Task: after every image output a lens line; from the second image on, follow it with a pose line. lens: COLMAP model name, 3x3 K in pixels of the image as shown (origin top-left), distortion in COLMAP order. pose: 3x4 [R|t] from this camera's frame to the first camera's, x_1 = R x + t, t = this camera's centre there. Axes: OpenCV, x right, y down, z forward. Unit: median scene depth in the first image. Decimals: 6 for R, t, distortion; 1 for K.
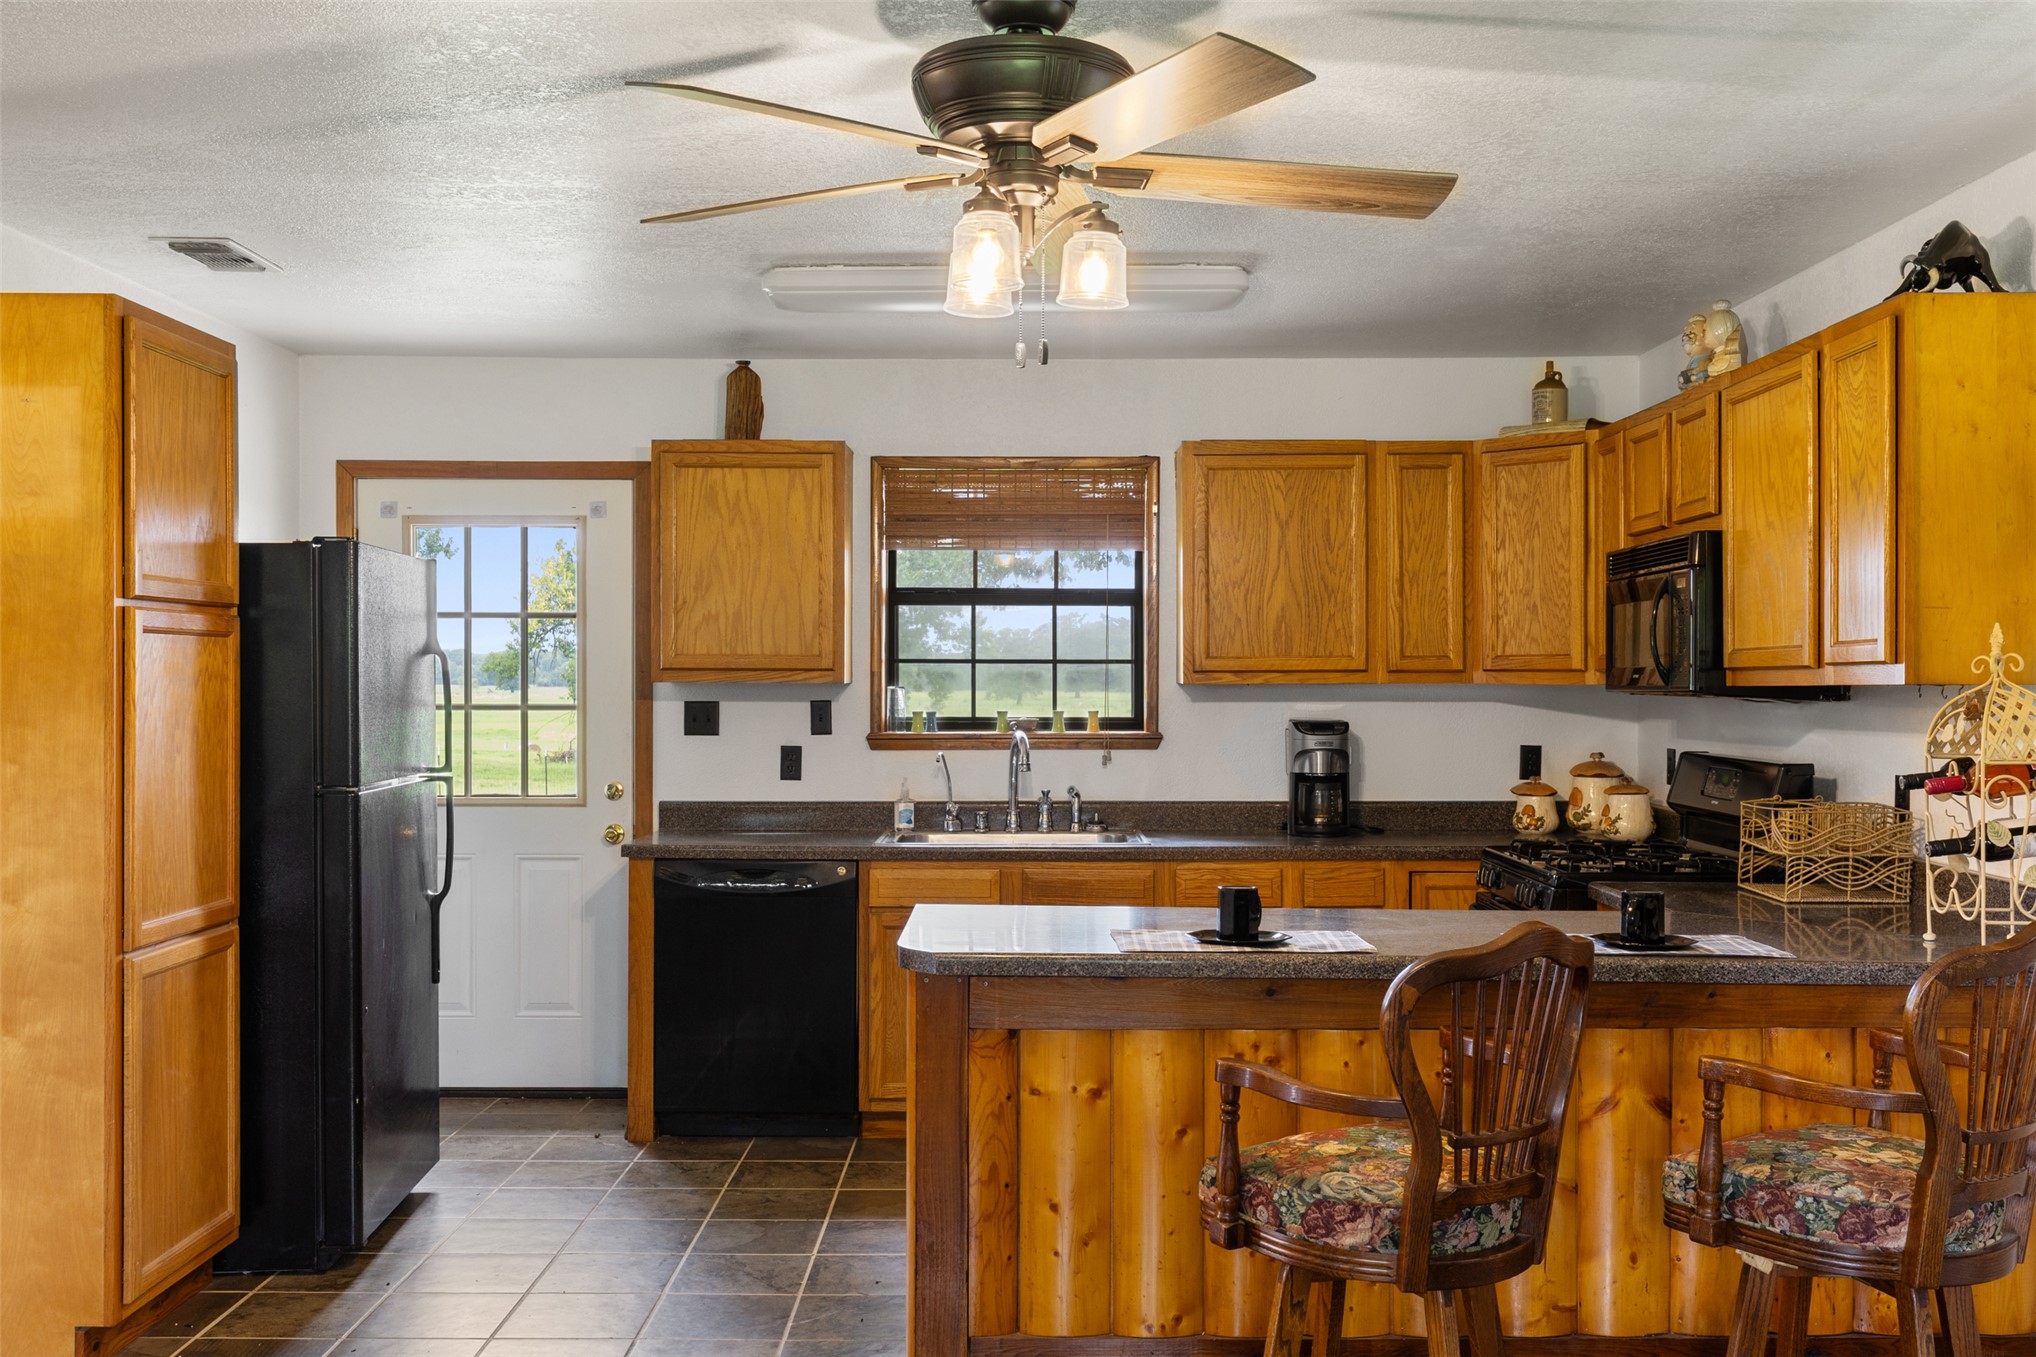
lens RADIAL K [[1995.2, 0, 1020.2], [0, 1995.2, 690.5], [0, 0, 1]] dist [0.001569, 0.000000]
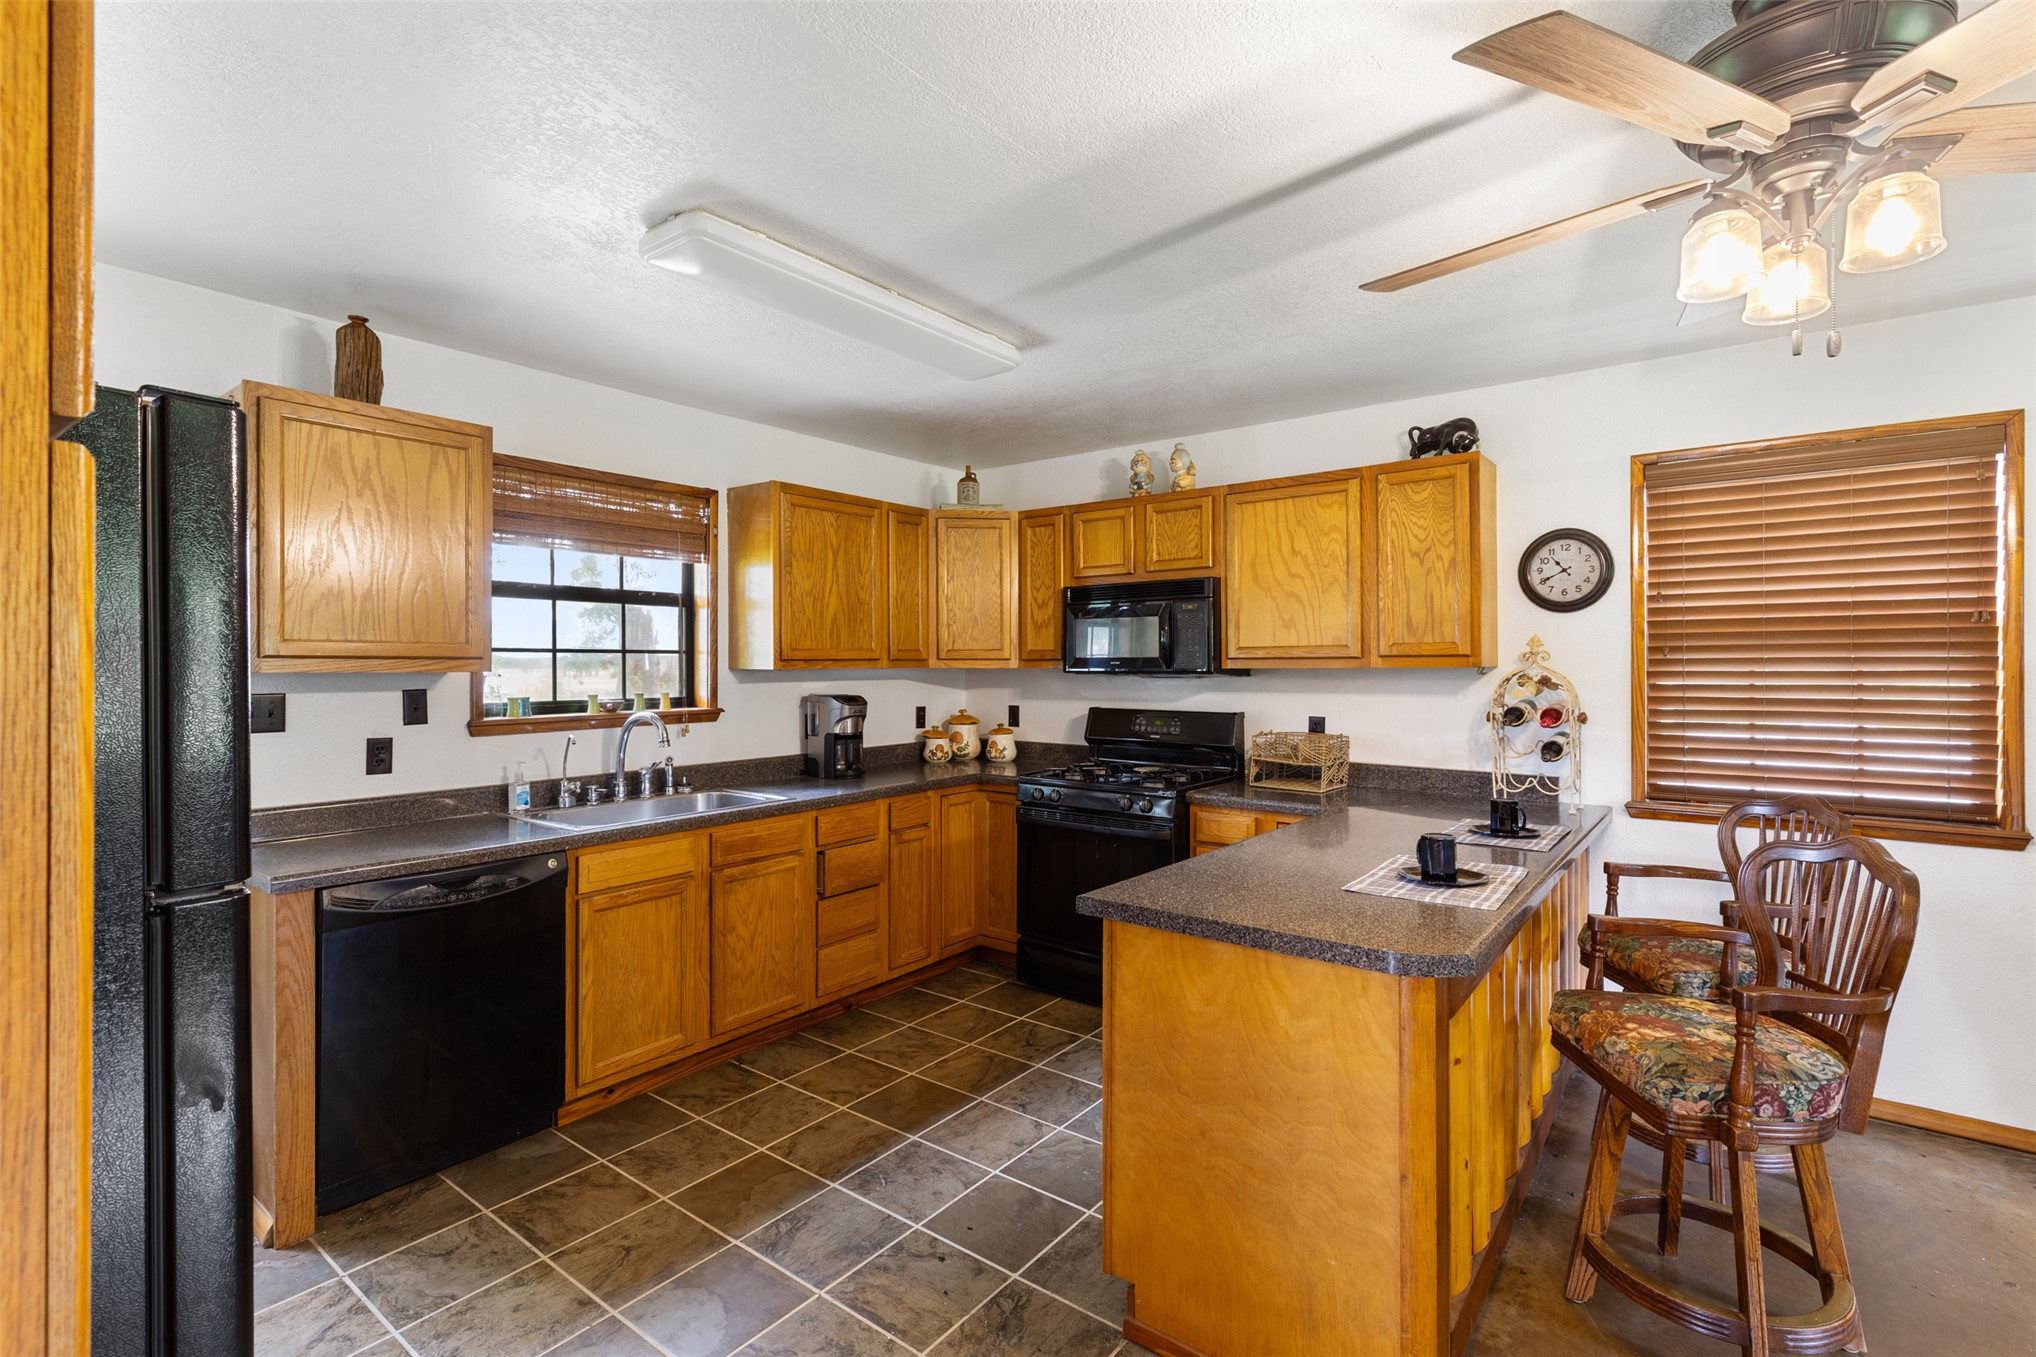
lens RADIAL K [[919.8, 0, 1027.2], [0, 919.8, 663.4], [0, 0, 1]] dist [0.004422, -0.001458]
pose [[0.601641, -0.003207, 0.798760, -0.294609], [0.007995, 0.999966, -0.002007, -0.004831], [-0.798727, 0.007593, 0.601646, 0.514030]]
